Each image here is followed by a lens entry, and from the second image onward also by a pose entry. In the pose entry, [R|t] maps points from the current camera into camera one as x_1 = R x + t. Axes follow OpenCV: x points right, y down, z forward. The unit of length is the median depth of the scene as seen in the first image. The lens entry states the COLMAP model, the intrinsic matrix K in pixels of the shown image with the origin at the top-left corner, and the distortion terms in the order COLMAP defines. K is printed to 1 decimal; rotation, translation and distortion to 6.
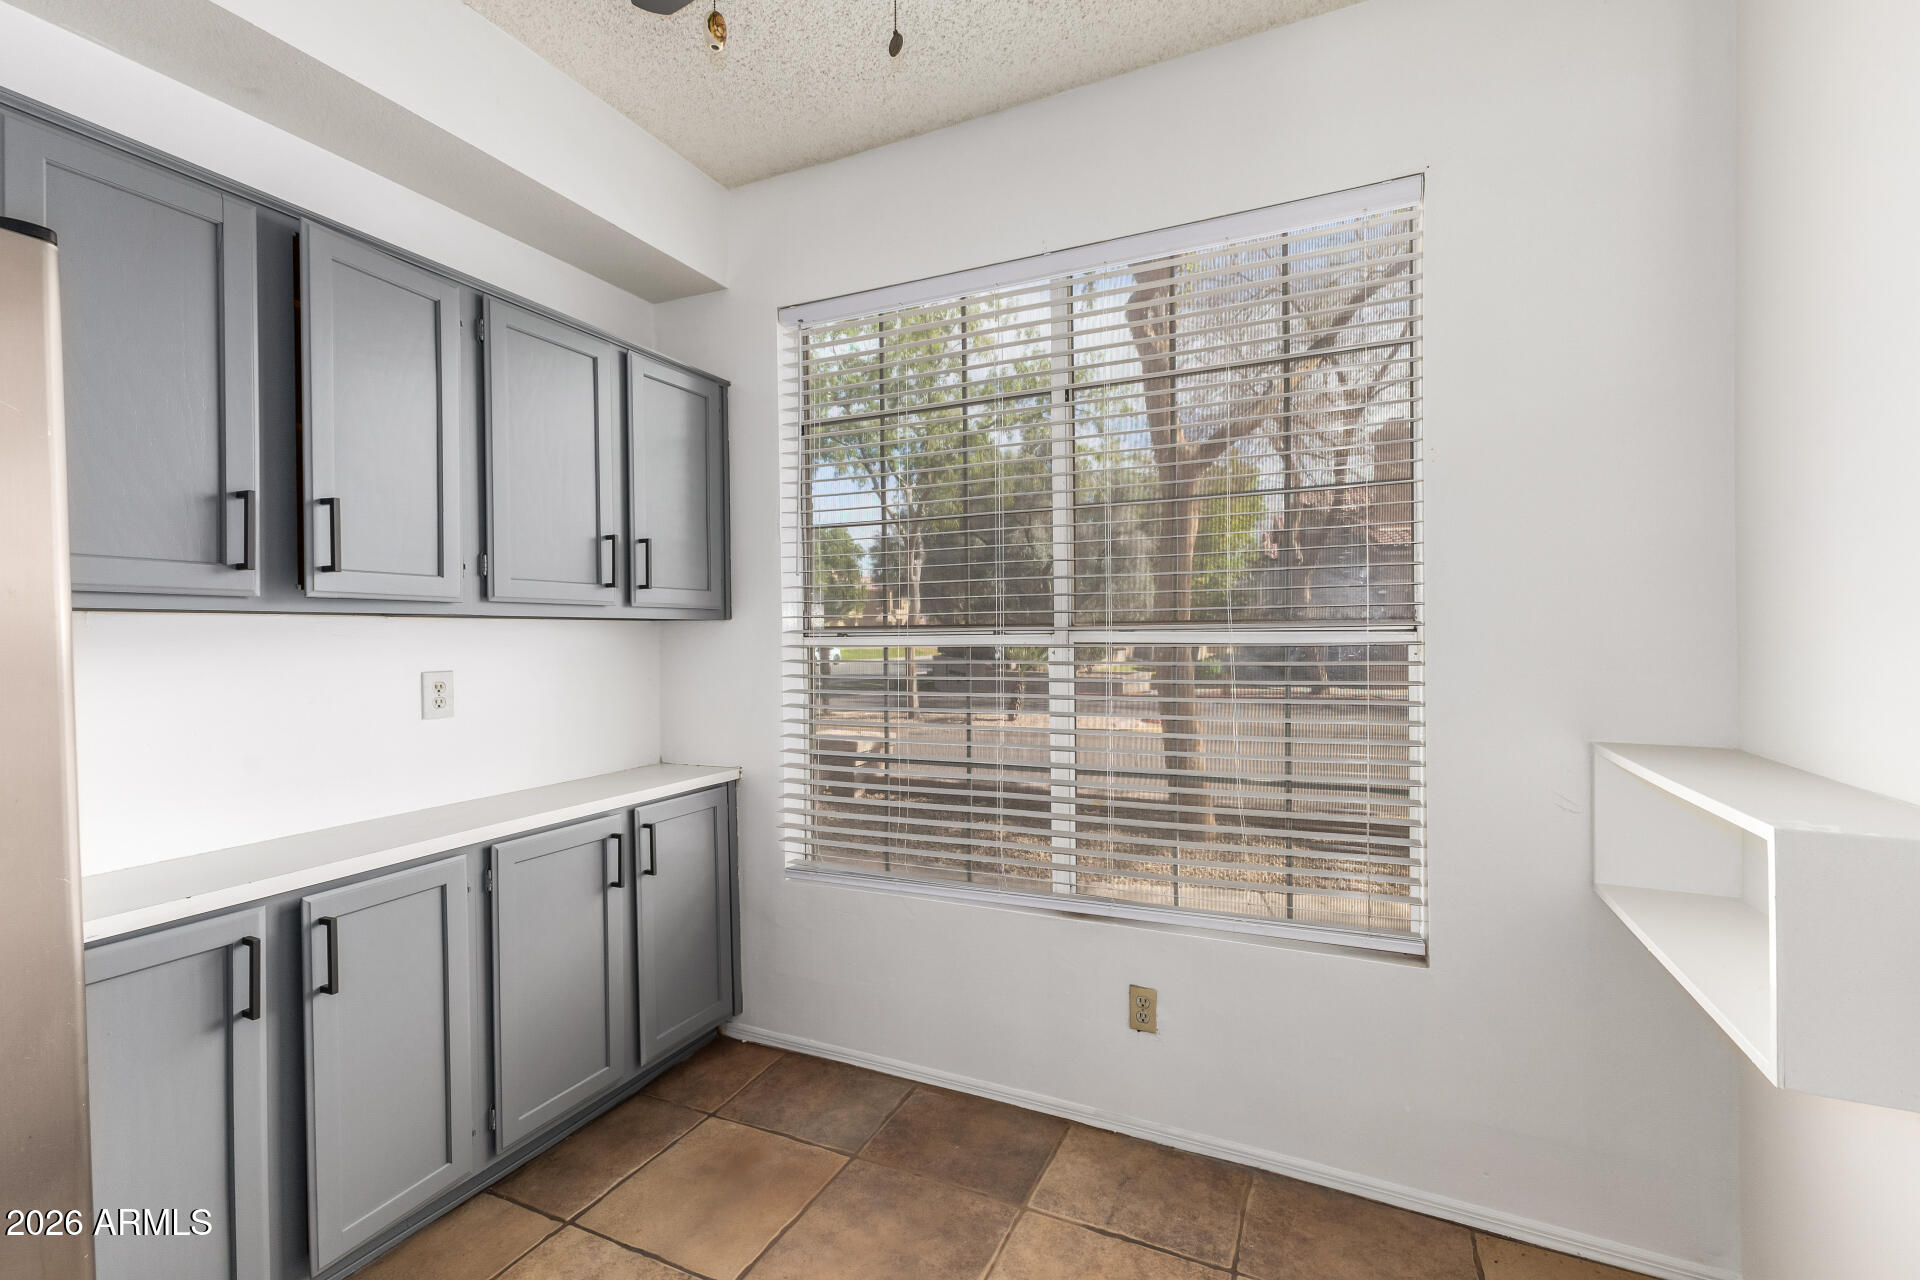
lens RADIAL K [[834.5, 0, 962.4], [0, 834.5, 636.2], [0, 0, 1]] dist [0.003030, -0.000968]
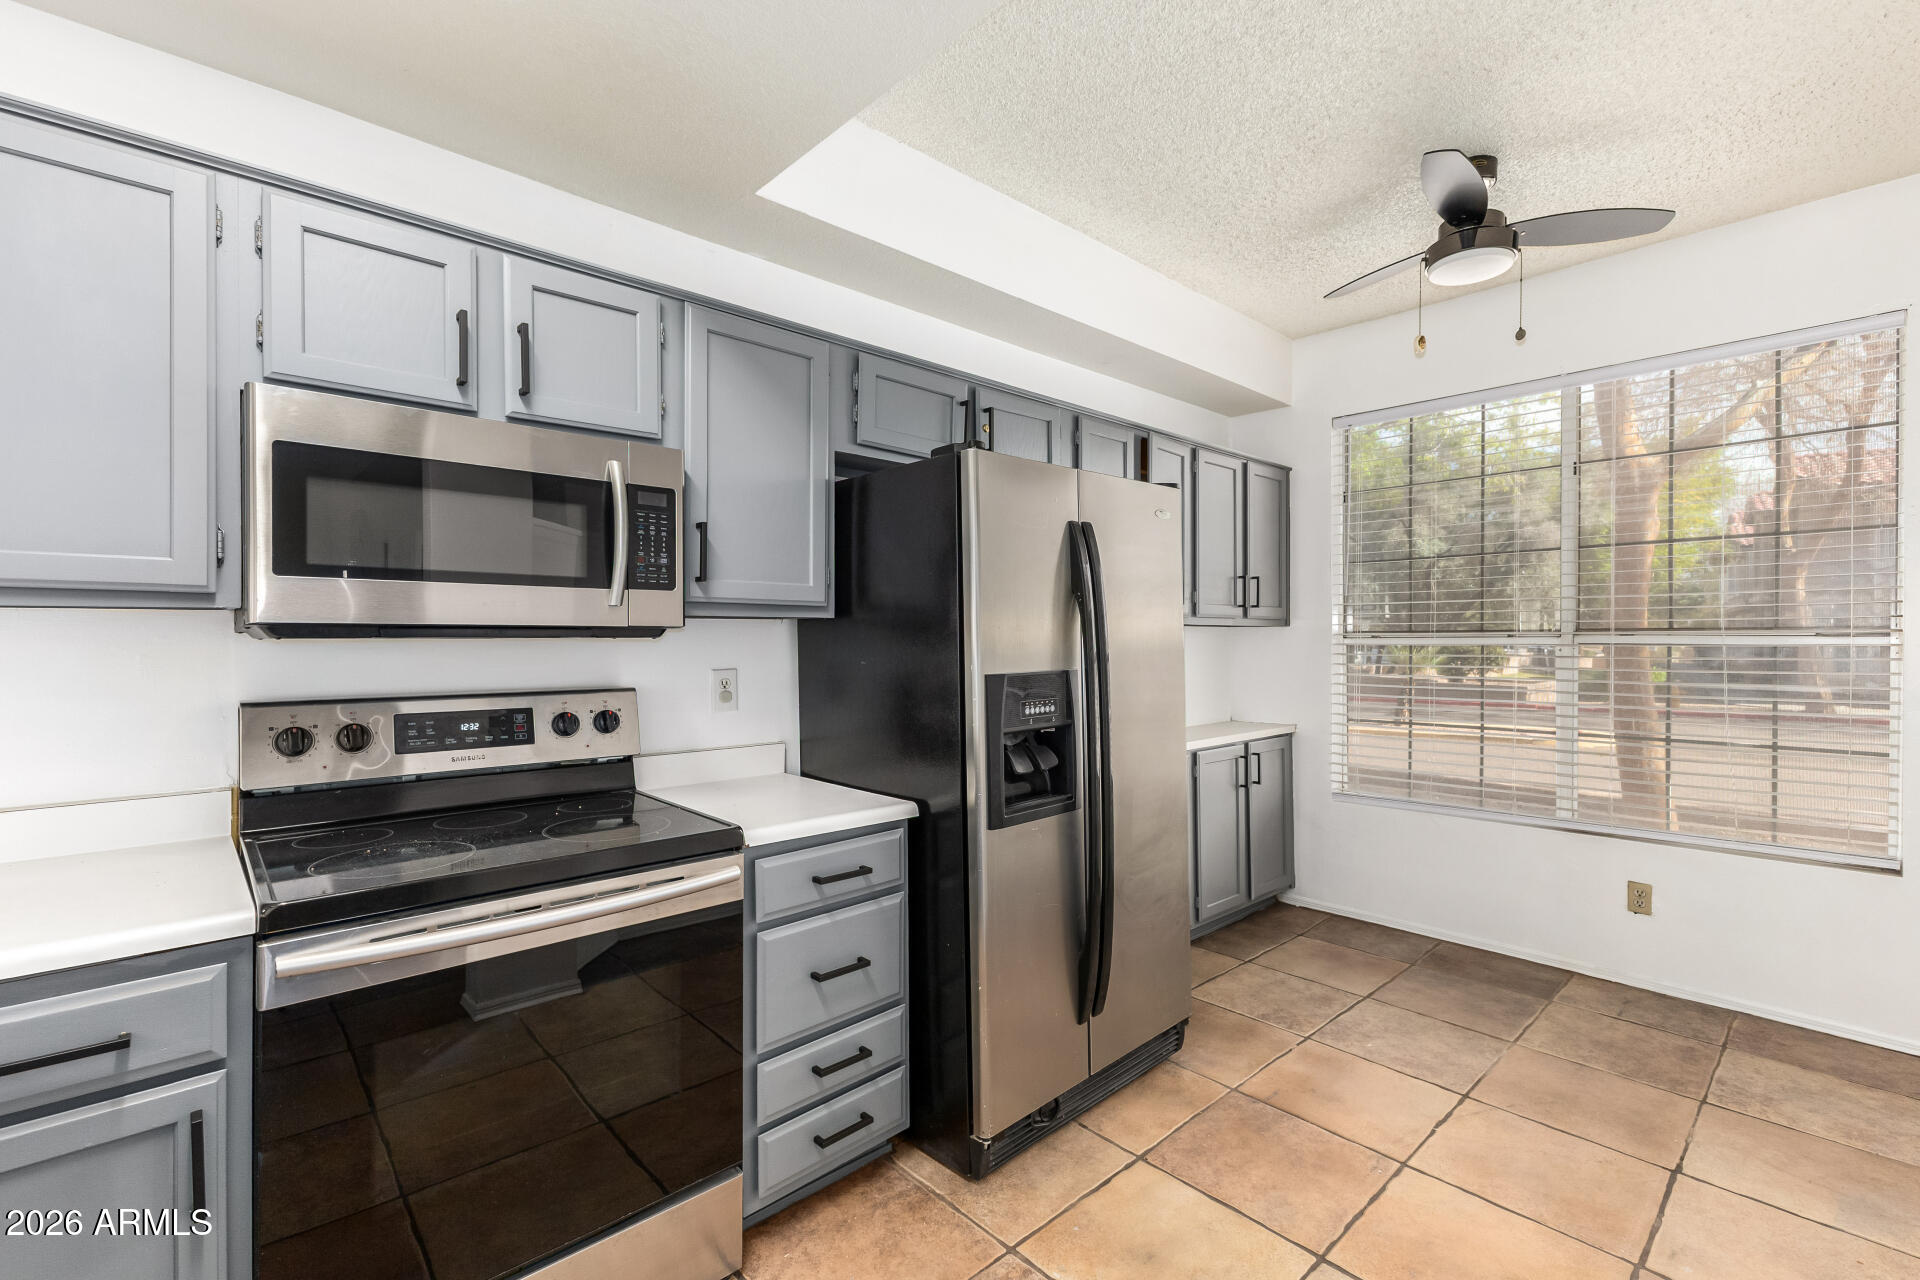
lens RADIAL K [[834.5, 0, 948.7], [0, 834.5, 643.5], [0, 0, 1]] dist [0.003030, -0.000968]
pose [[0.919852, 0.010573, -0.392124, -0.294418], [-0.007574, 0.999929, 0.009194, 0.003010], [0.392193, -0.005487, 0.919867, -0.729959]]
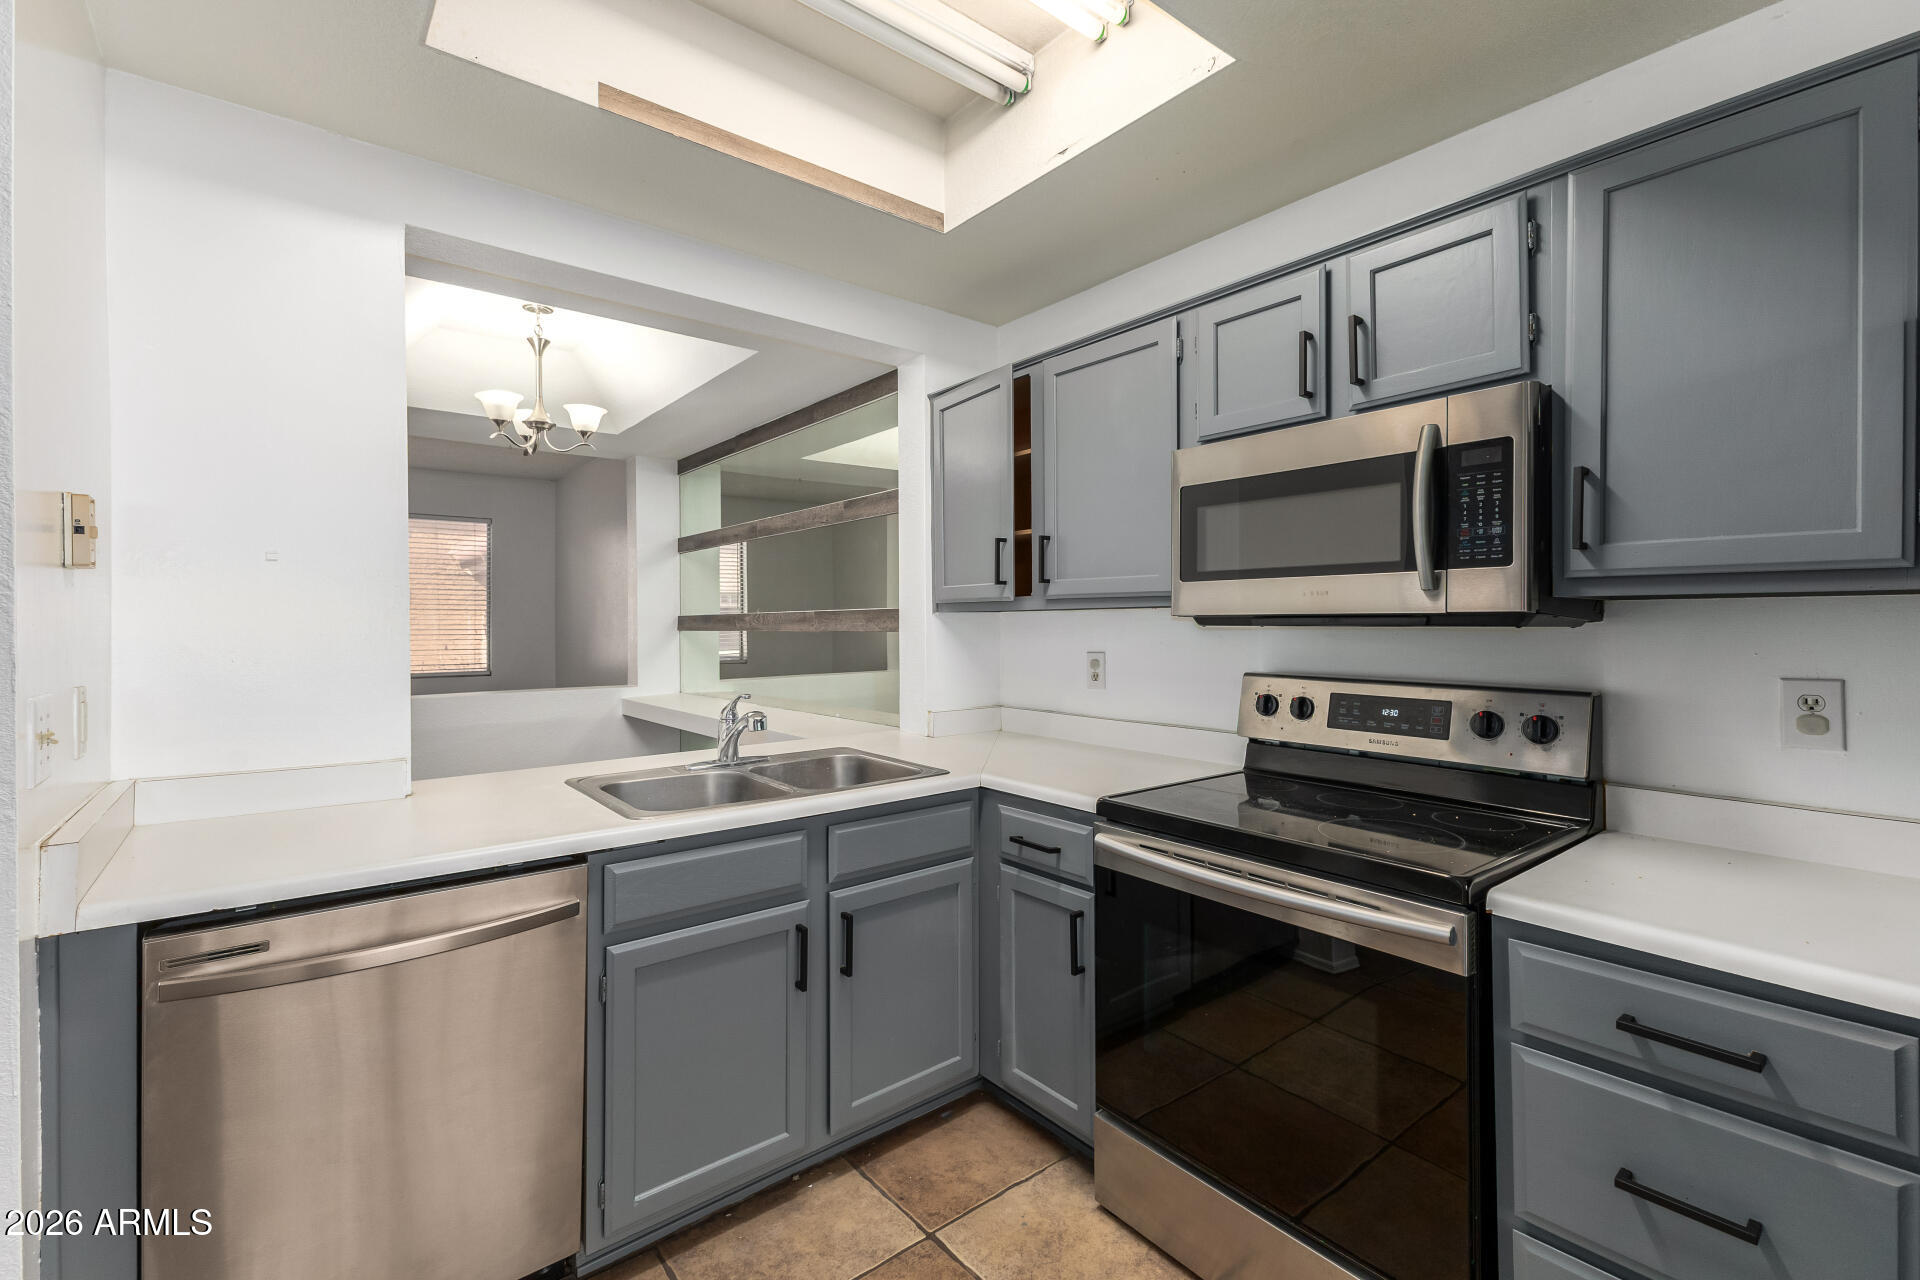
lens RADIAL K [[834.5, 0, 954.1], [0, 834.5, 619.7], [0, 0, 1]] dist [0.003030, -0.000968]
pose [[-0.454676, 0.006174, -0.890635, 0.414984], [0.001845, 0.999980, 0.005990, -0.020276], [0.890655, 0.001081, -0.454679, 1.332744]]
